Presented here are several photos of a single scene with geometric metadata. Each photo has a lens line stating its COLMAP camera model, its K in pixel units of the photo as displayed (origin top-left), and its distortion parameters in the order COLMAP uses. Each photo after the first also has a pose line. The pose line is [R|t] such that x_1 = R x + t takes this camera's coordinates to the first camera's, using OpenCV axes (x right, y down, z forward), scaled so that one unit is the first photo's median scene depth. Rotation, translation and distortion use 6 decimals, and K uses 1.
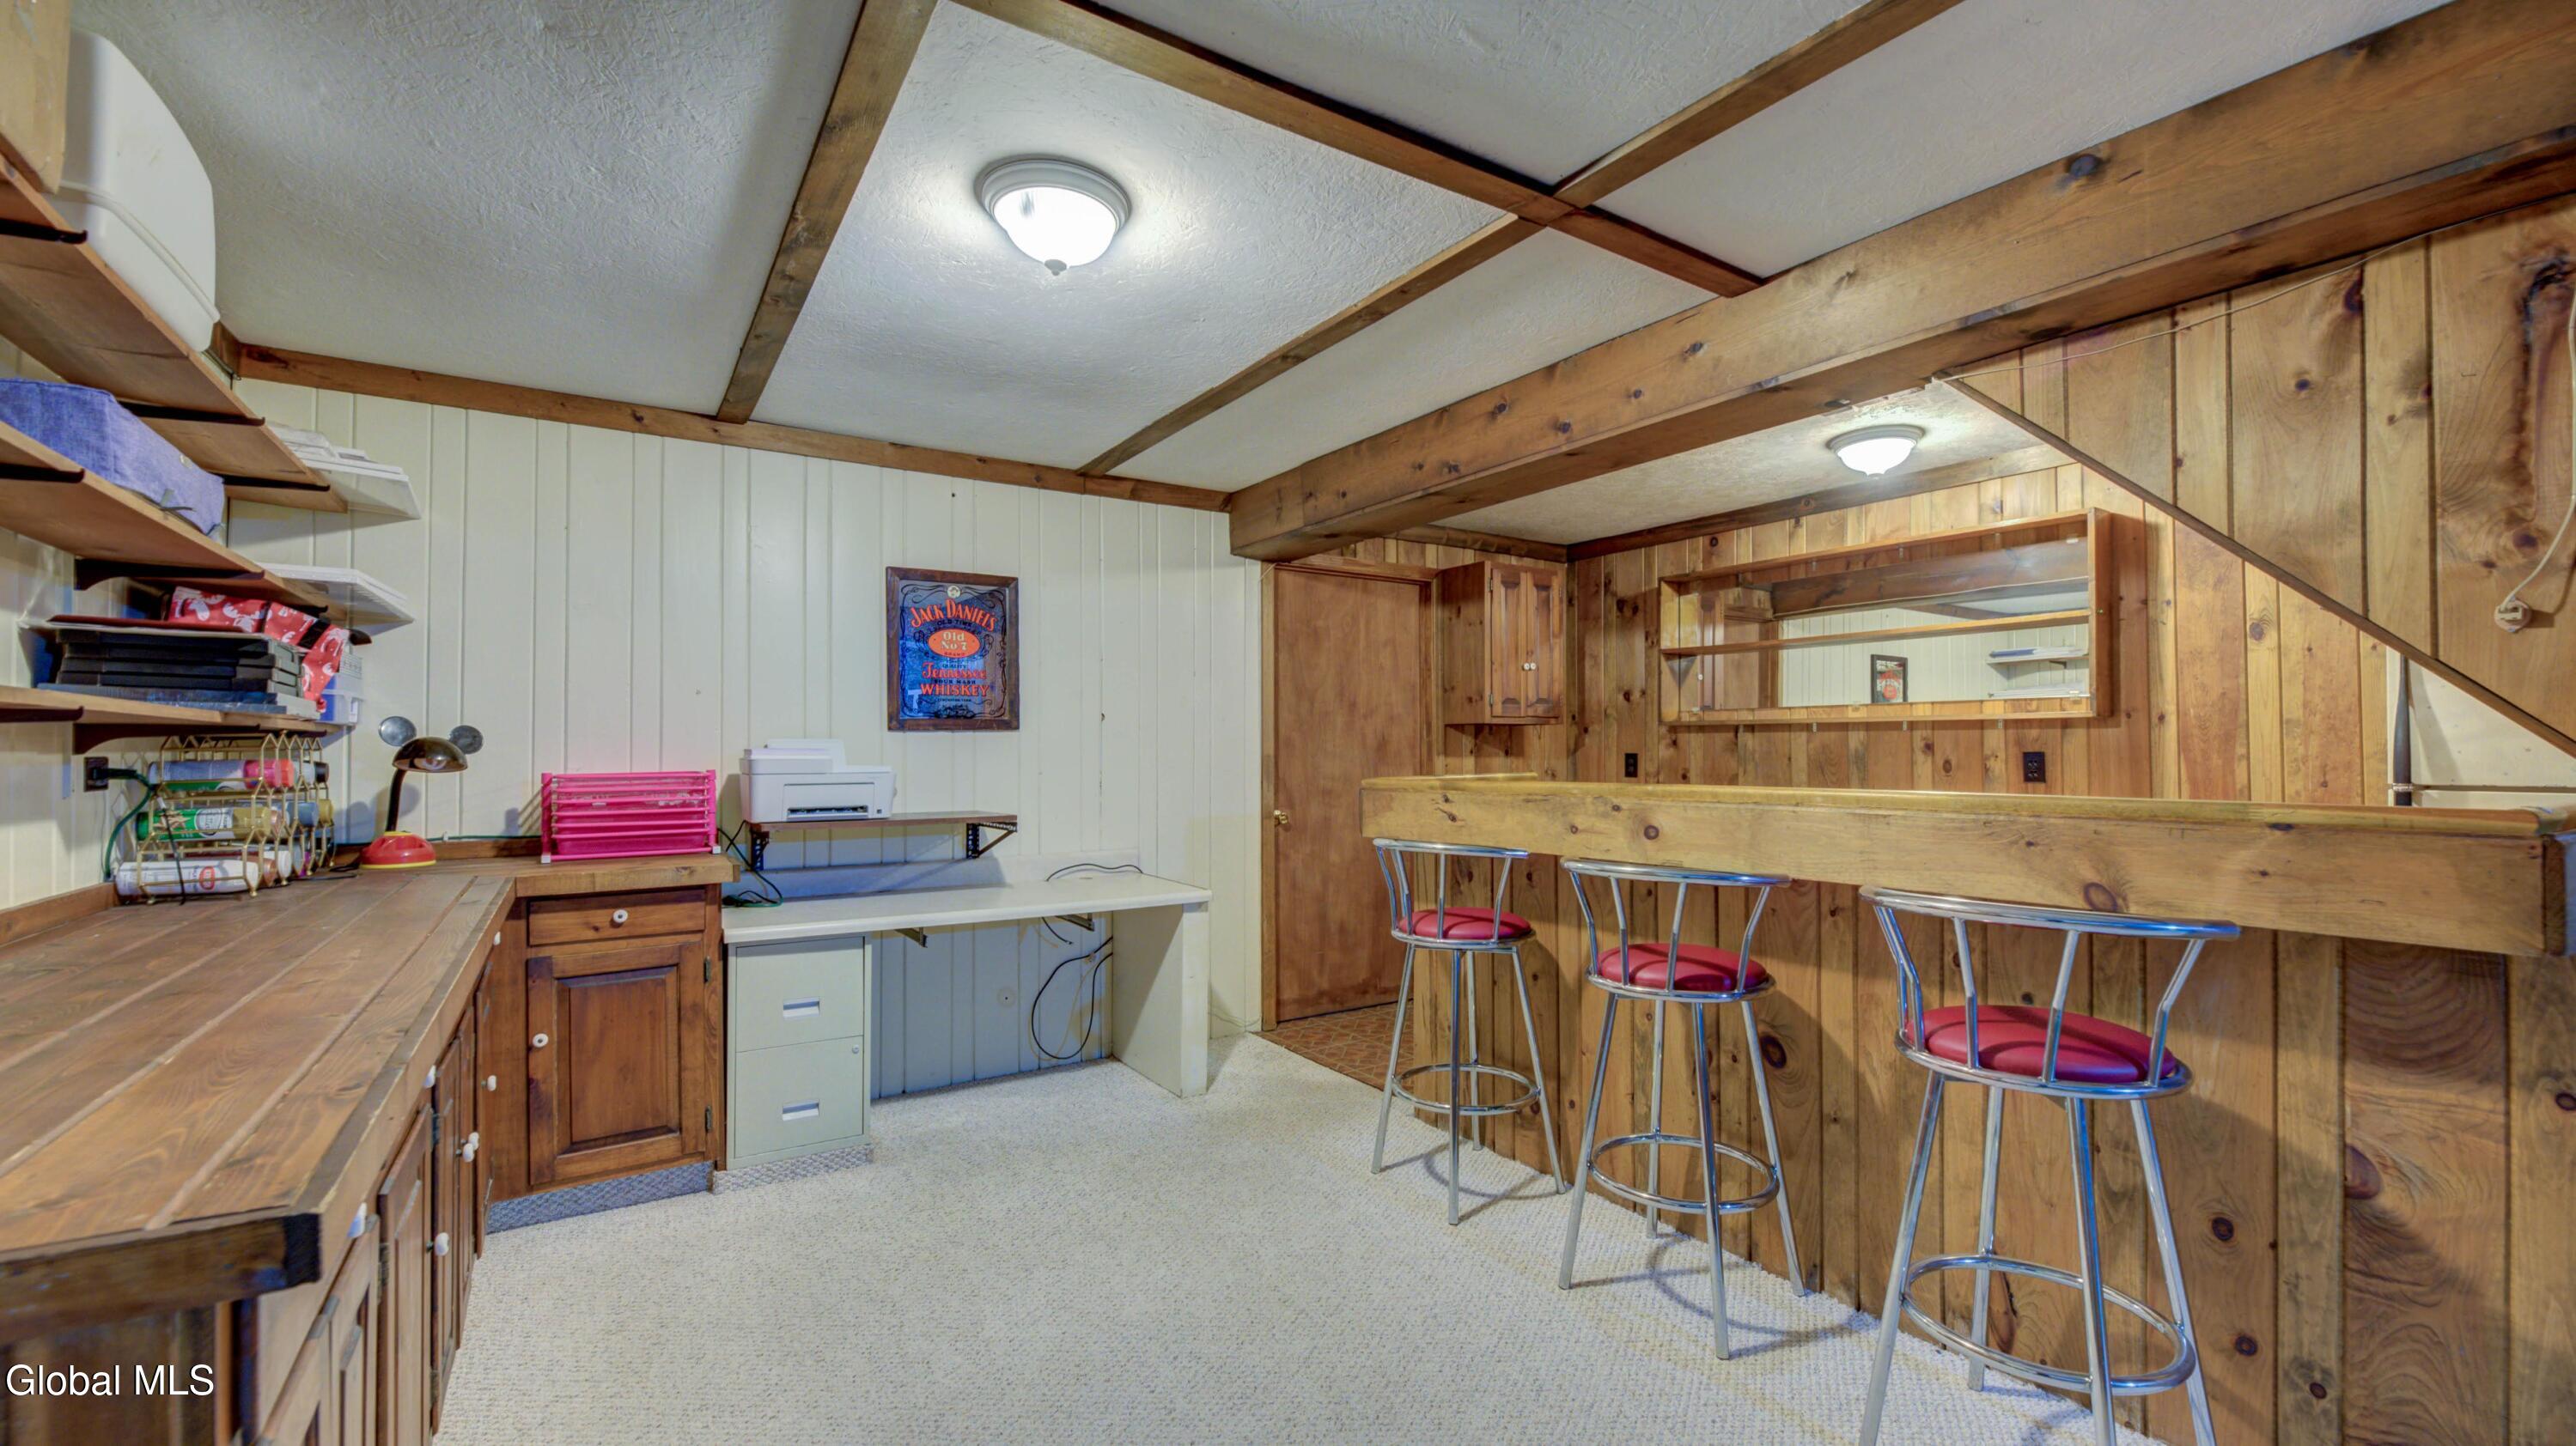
lens RADIAL K [[1058.3, 0, 1235.6], [0, 1058.3, 730.3], [0, 0, 1]] dist [-0.002662, -0.002089]
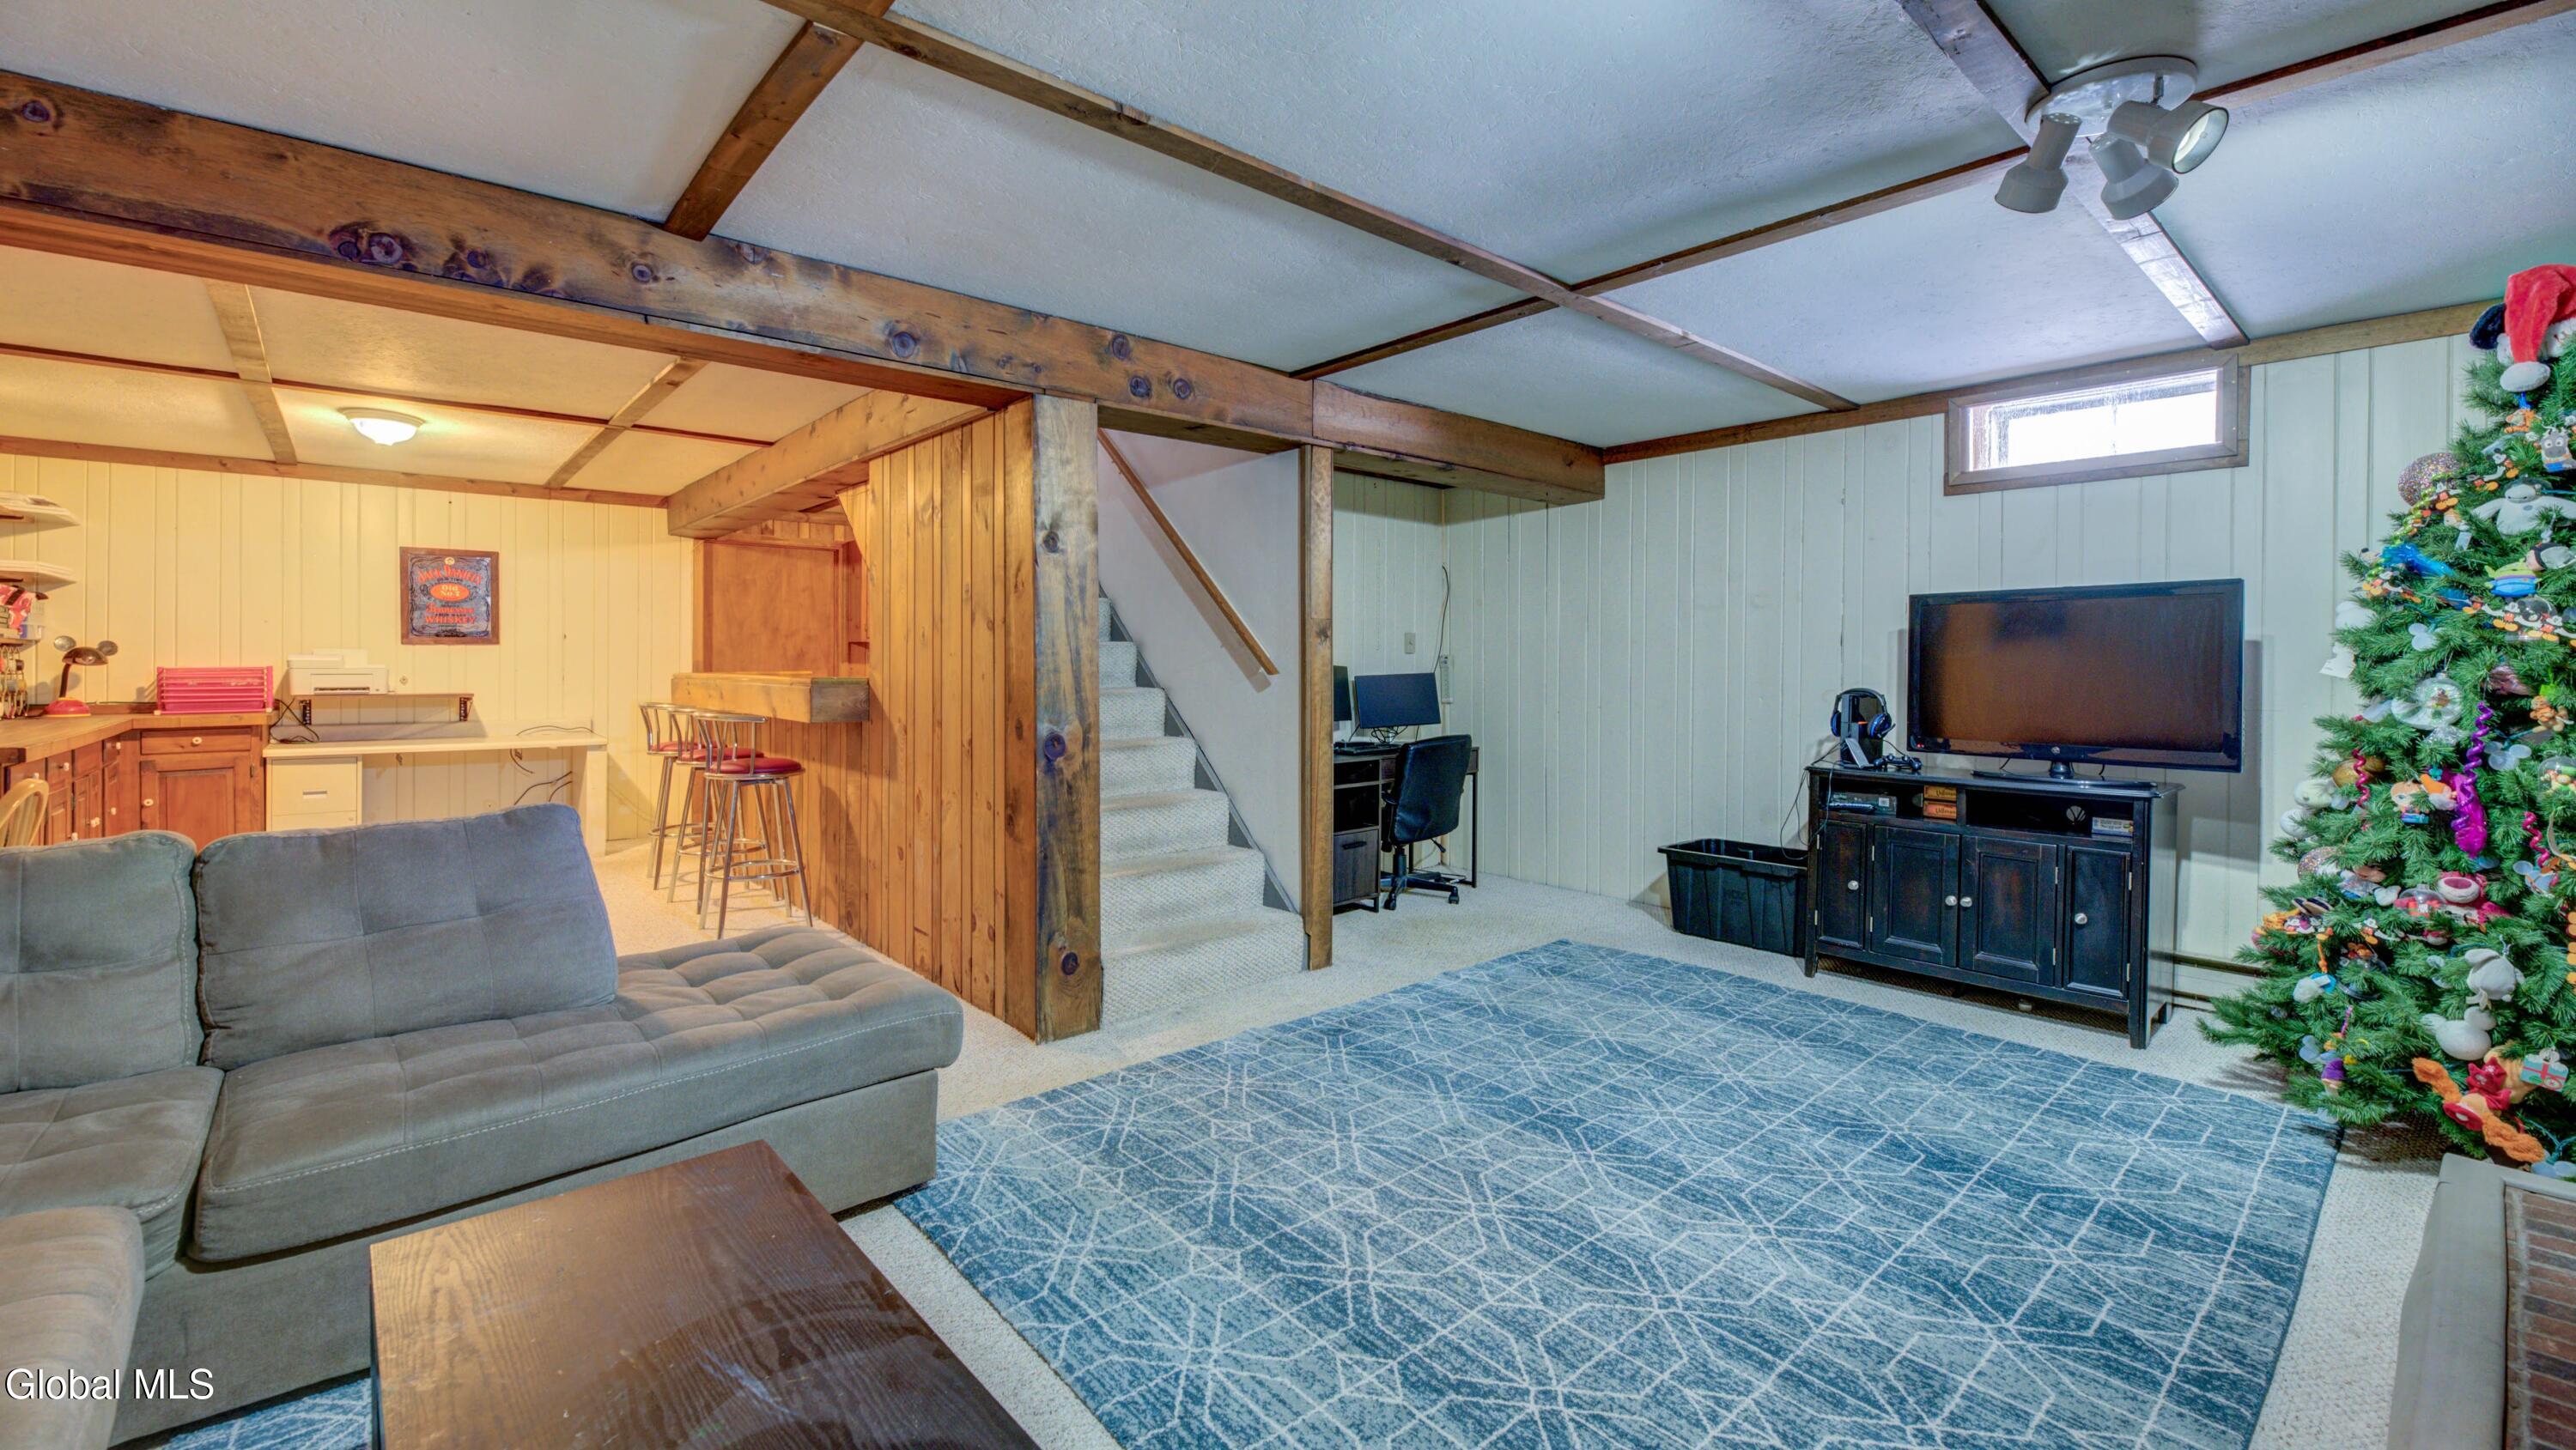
lens RADIAL K [[1058.3, 0, 1221.0], [0, 1058.3, 661.9], [0, 0, 1]] dist [-0.002662, -0.002089]
pose [[0.989633, 0.007773, 0.143409, 0.803264], [-0.010755, 0.999742, 0.020031, -0.021481], [-0.143216, -0.021365, 0.989461, -0.946665]]
